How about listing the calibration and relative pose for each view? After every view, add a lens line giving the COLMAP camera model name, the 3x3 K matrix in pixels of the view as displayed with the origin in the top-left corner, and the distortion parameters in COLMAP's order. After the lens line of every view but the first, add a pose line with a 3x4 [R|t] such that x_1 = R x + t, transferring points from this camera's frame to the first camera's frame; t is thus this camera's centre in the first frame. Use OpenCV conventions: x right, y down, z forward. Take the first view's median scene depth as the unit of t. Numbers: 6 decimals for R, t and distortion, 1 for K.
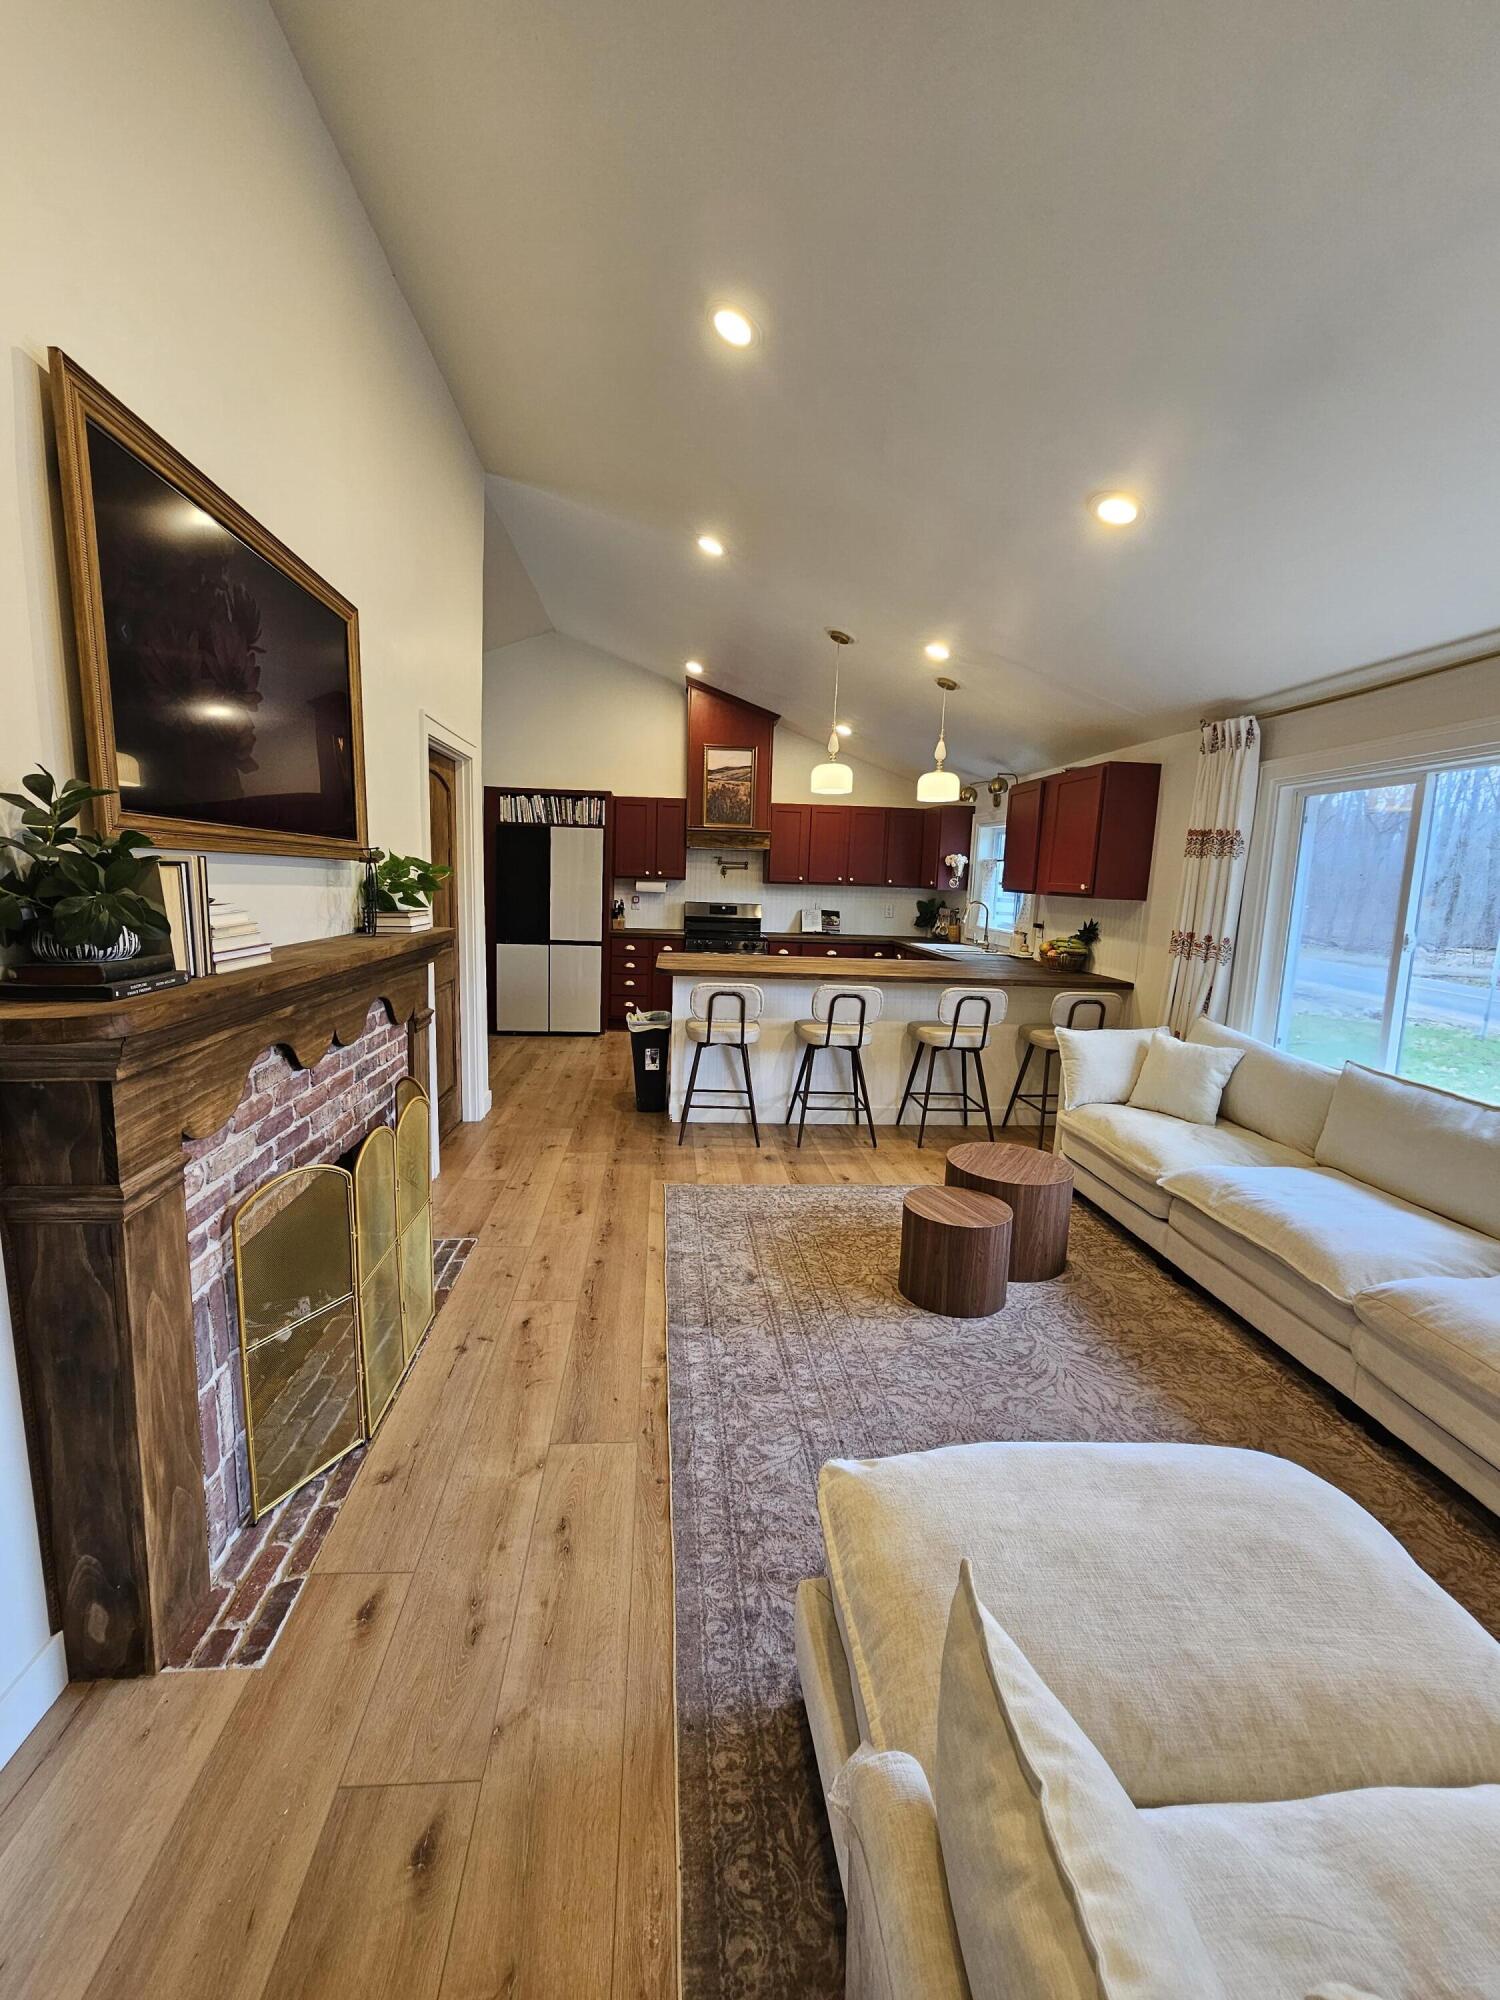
lens RADIAL K [[820.0, 0, 731.0], [0, 820.0, 994.1], [0, 0, 1]] dist [-0.004105, 0.000367]
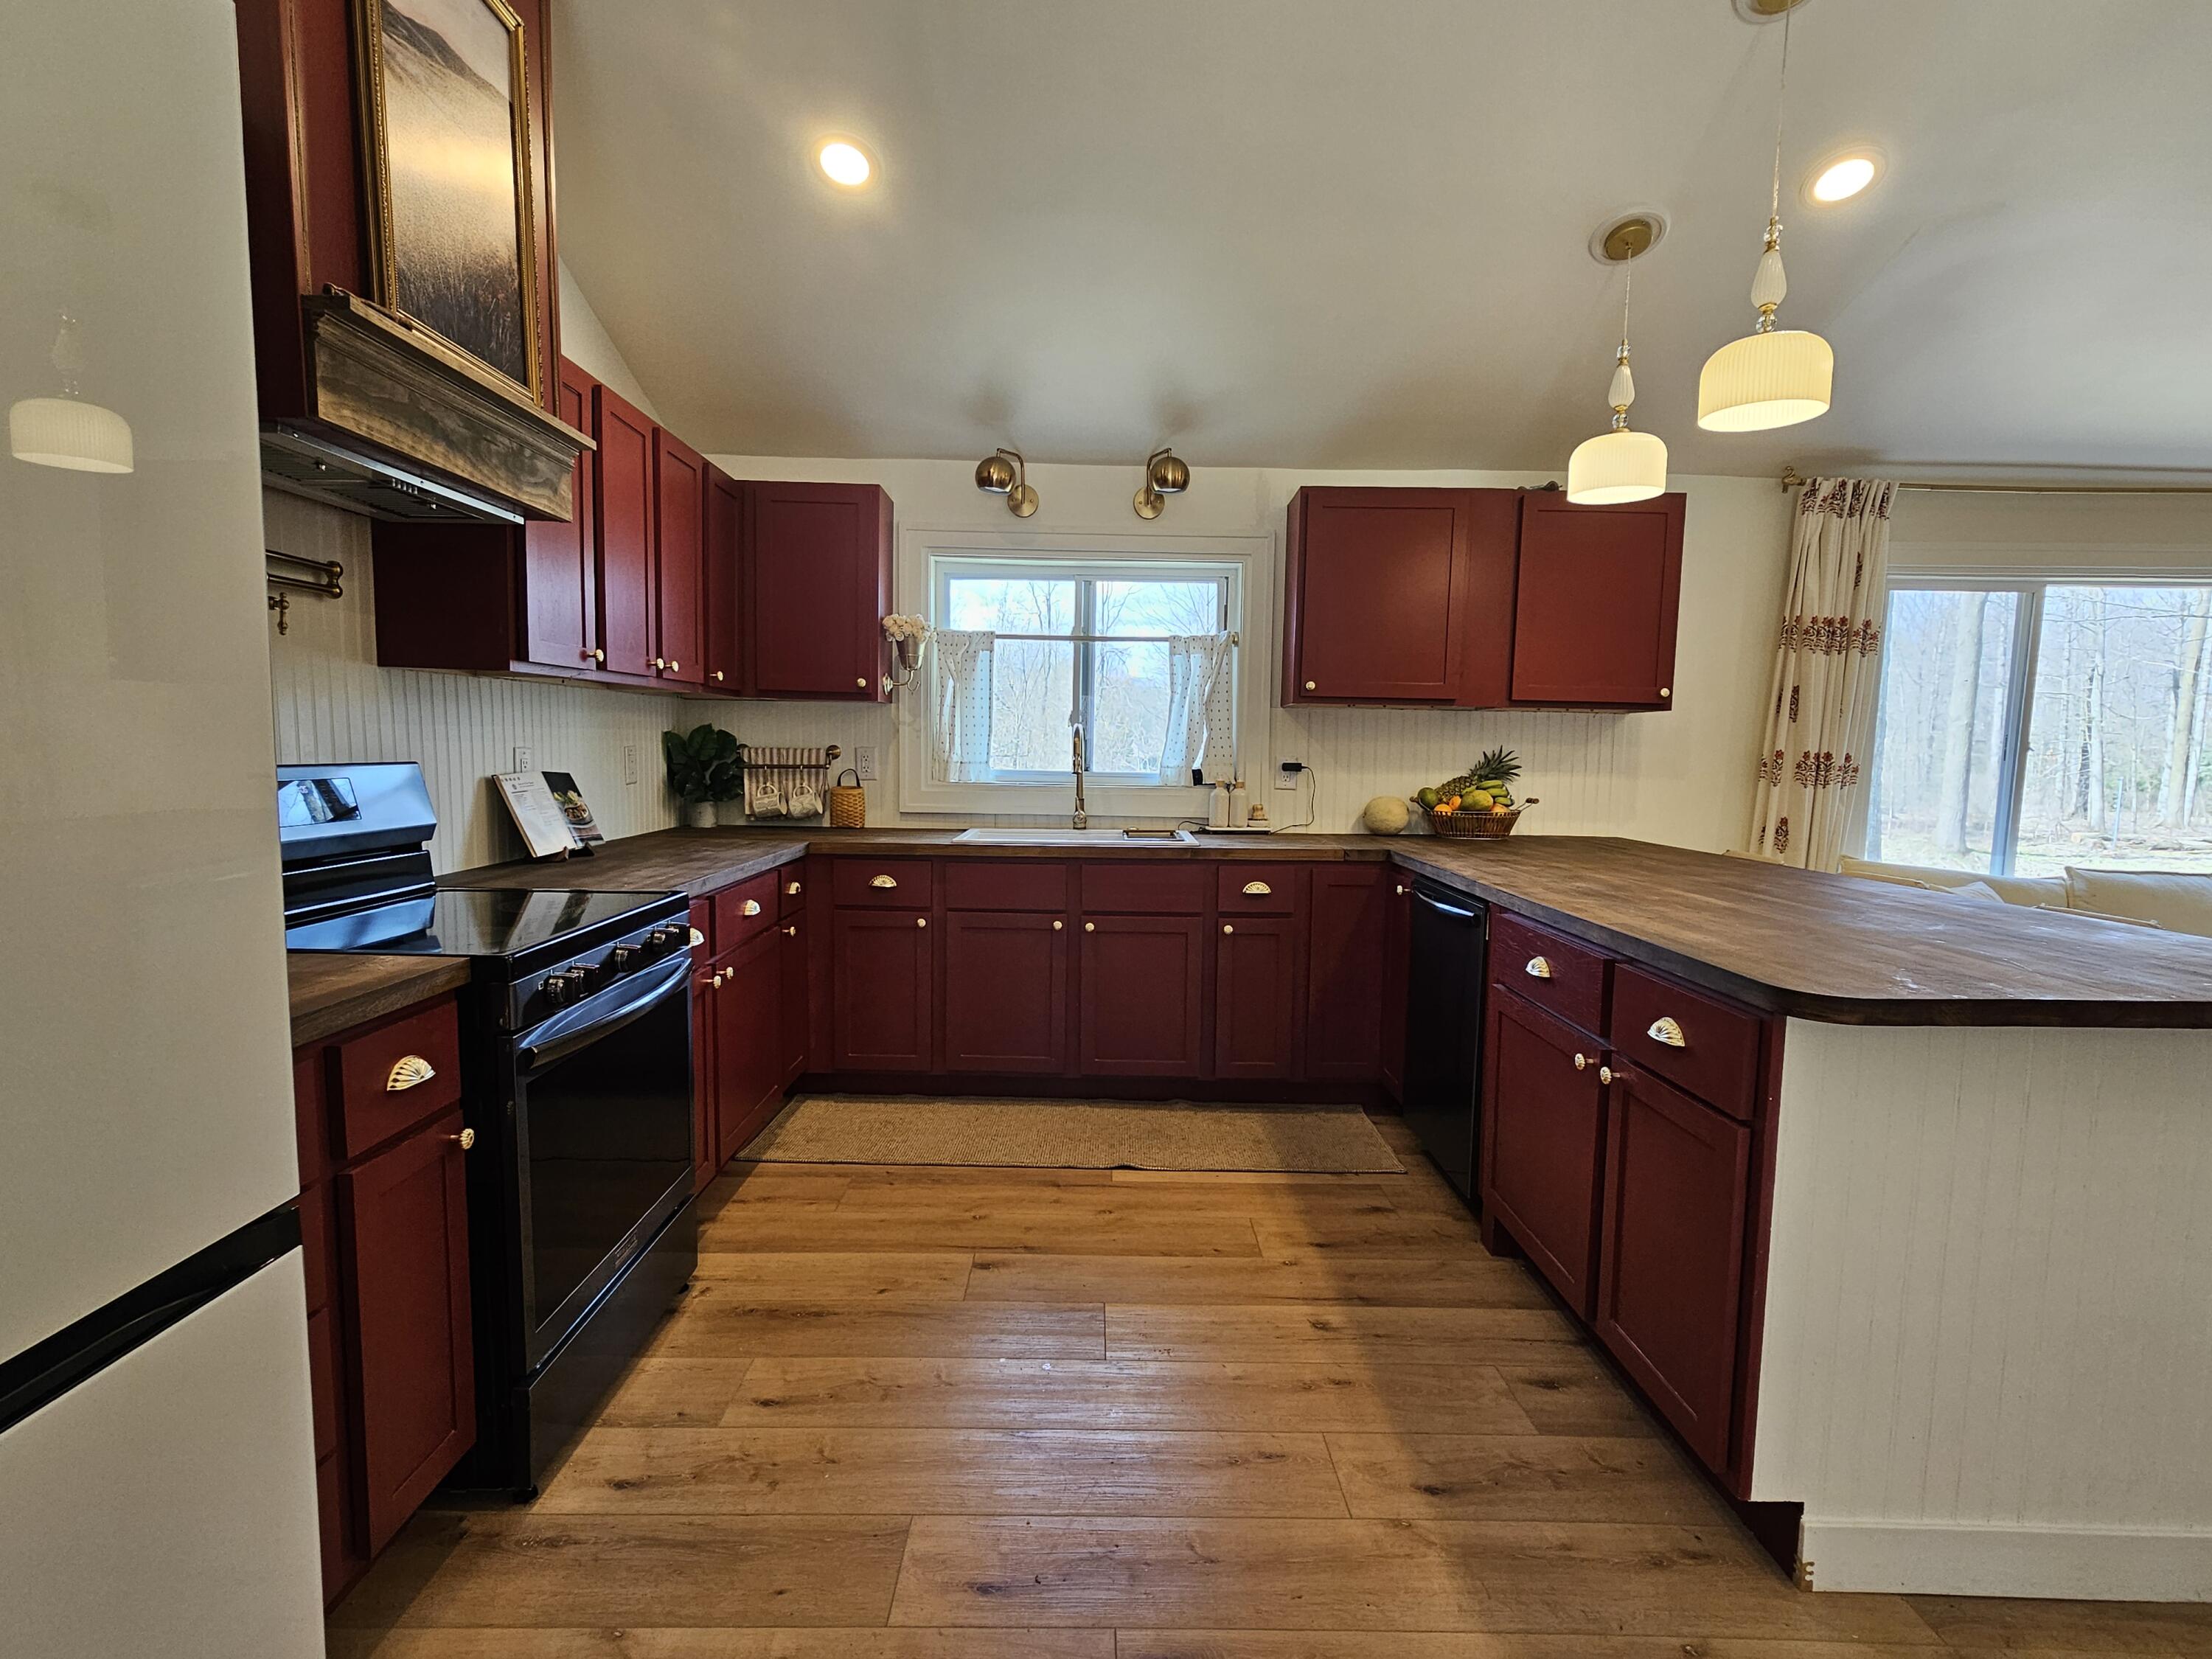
lens RADIAL K [[1079.3, 0, 1094.8], [0, 1079.3, 855.6], [0, 0, 1]] dist [-0.003117, 0.000389]
pose [[0.079054, -0.135969, 0.987554, -0.503589], [0.129616, 0.983647, 0.125055, -0.200100], [-0.988408, 0.118117, 0.095385, 1.631496]]
